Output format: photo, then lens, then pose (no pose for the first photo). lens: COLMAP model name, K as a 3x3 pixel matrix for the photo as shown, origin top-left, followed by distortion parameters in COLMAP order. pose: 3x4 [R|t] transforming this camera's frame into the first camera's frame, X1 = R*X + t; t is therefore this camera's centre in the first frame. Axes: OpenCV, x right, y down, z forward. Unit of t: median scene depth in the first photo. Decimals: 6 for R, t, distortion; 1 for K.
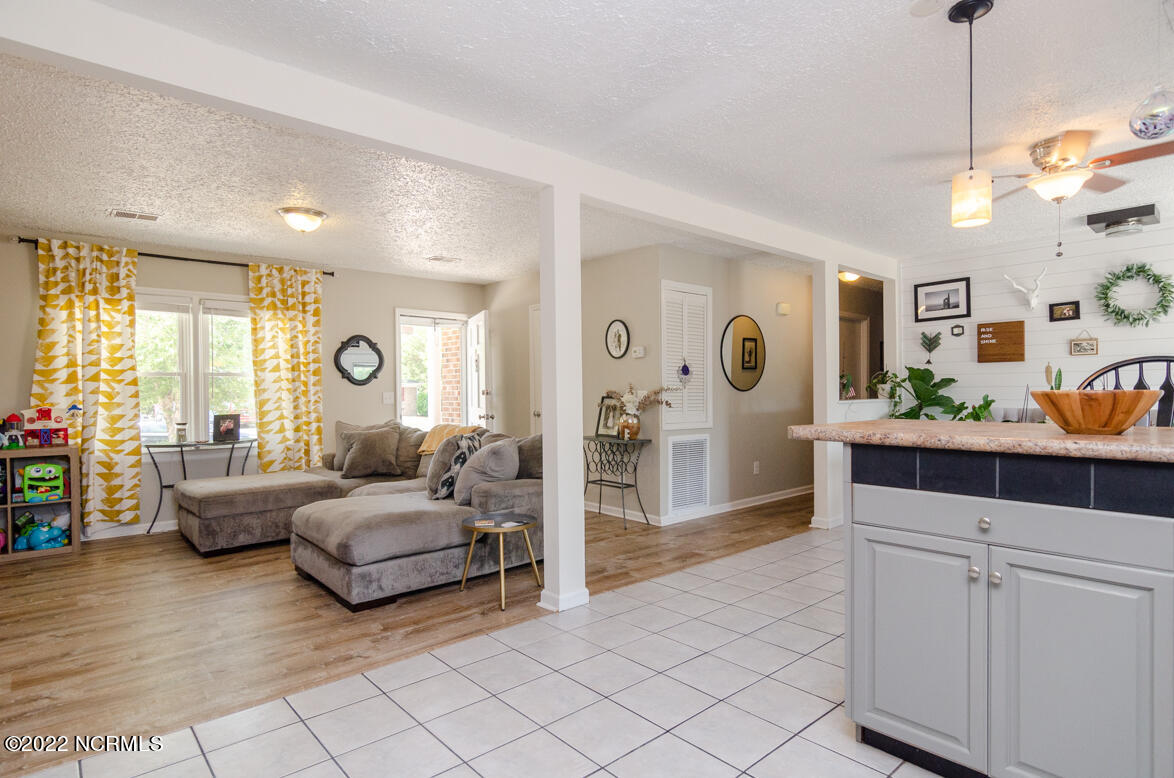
lens RADIAL K [[624.1, 0, 582.1], [0, 624.1, 396.2], [0, 0, 1]] dist [-0.002295, 0.001171]
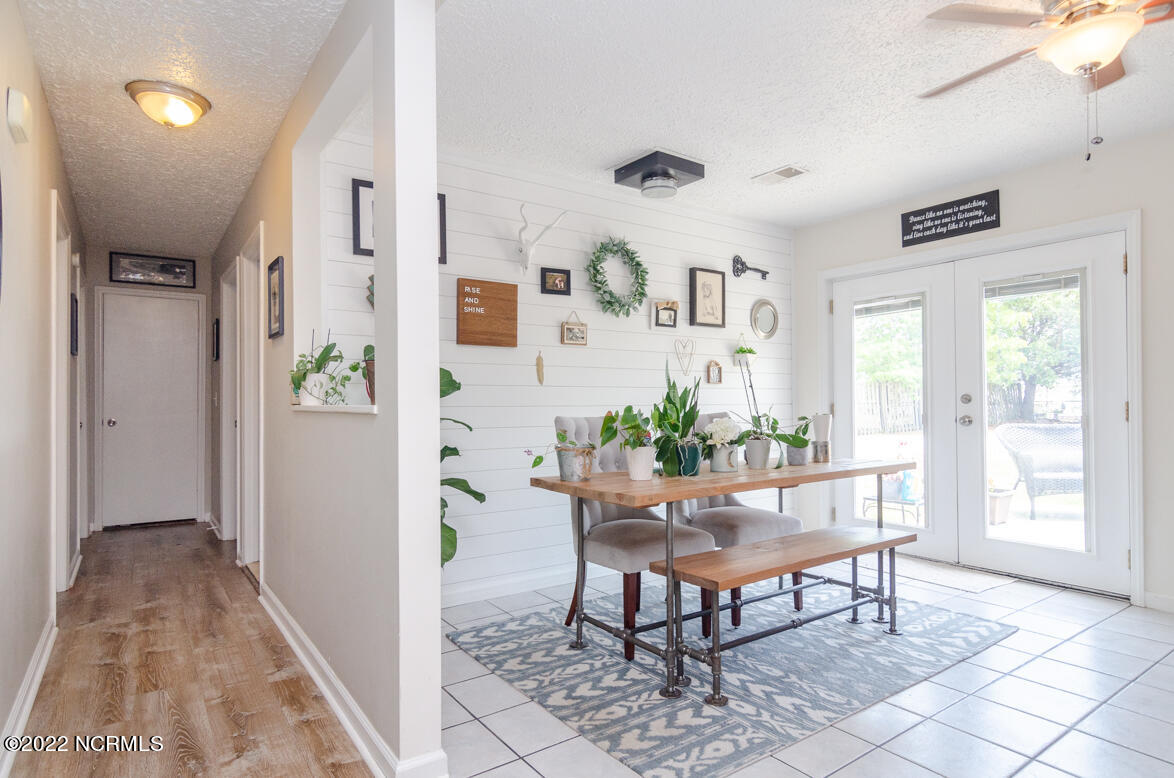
lens RADIAL K [[637.2, 0, 584.1], [0, 637.2, 396.7], [0, 0, 1]] dist [-0.003641, -0.000893]
pose [[0.106558, 0.020768, 0.994090, 0.051973], [0.013017, 0.999667, -0.022280, 0.012177], [-0.994221, 0.015314, 0.106252, 0.863271]]
